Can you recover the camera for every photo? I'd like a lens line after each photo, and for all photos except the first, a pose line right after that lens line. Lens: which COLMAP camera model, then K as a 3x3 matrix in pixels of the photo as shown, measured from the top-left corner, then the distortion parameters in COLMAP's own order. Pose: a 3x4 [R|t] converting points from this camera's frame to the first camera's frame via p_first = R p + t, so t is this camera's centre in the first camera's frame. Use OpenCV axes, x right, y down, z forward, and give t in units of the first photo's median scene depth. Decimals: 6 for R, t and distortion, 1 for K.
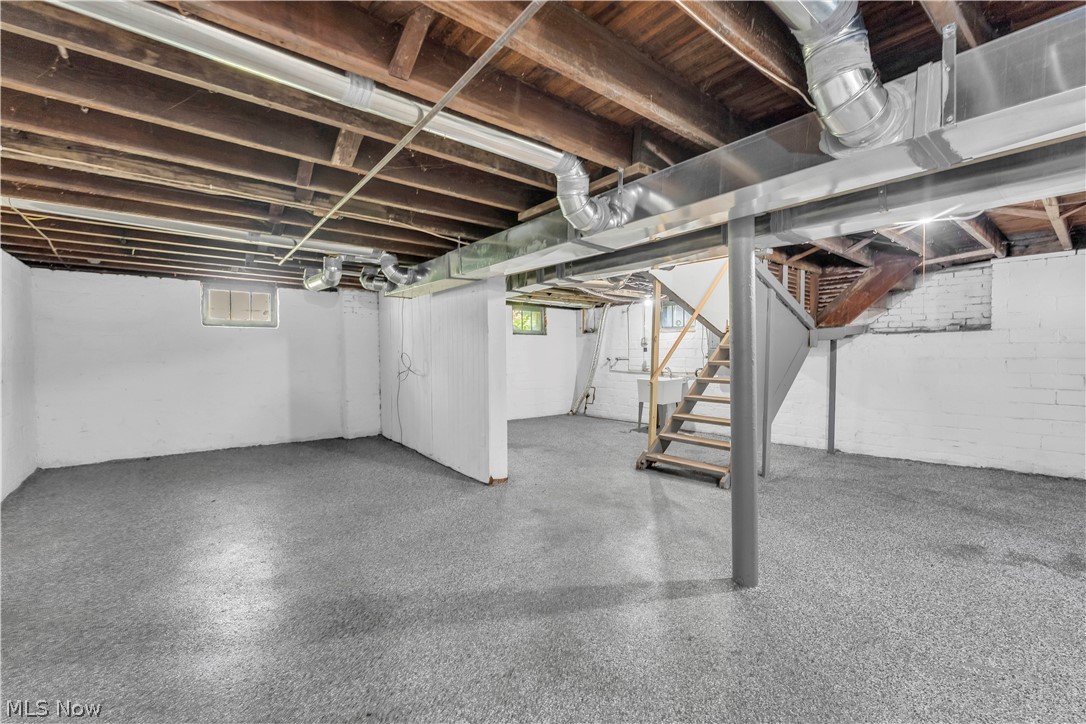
lens RADIAL K [[441.6, 0, 541.3], [0, 441.6, 359.4], [0, 0, 1]] dist [-0.000371, -0.000386]
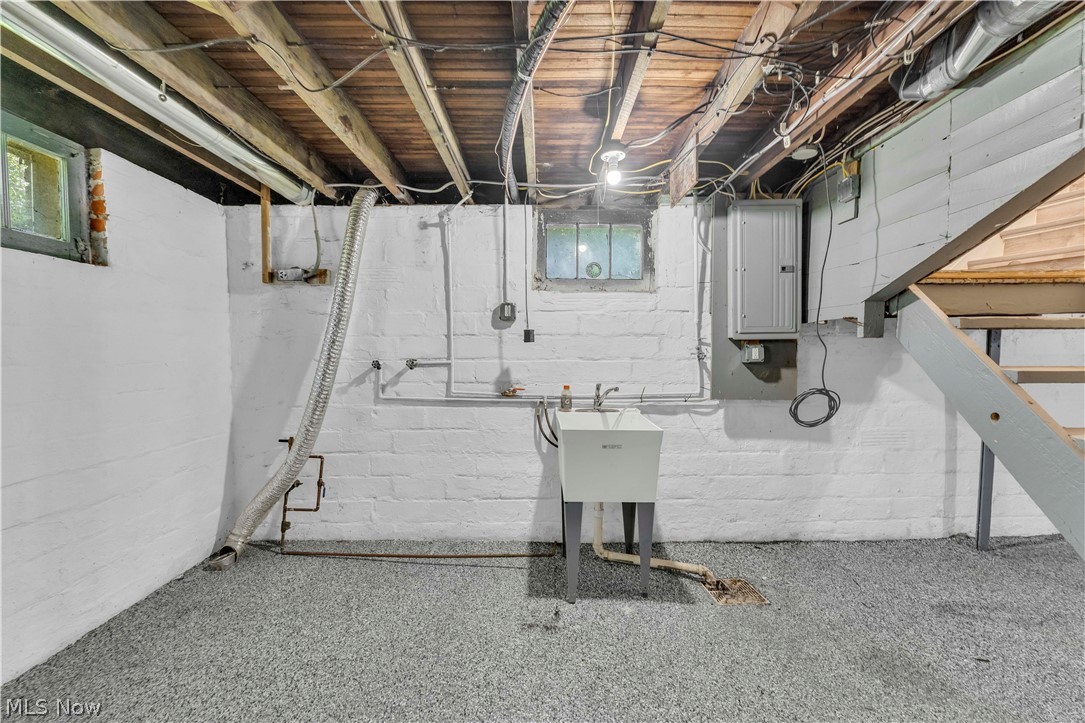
lens RADIAL K [[441.2, 0, 536.5], [0, 441.2, 363.6], [0, 0, 1]] dist [-0.000371, -0.000386]
pose [[0.627719, -0.028581, 0.777915, -0.026507], [0.011610, 0.999558, 0.027356, -0.008958], [-0.778354, -0.008141, 0.627773, 0.690879]]
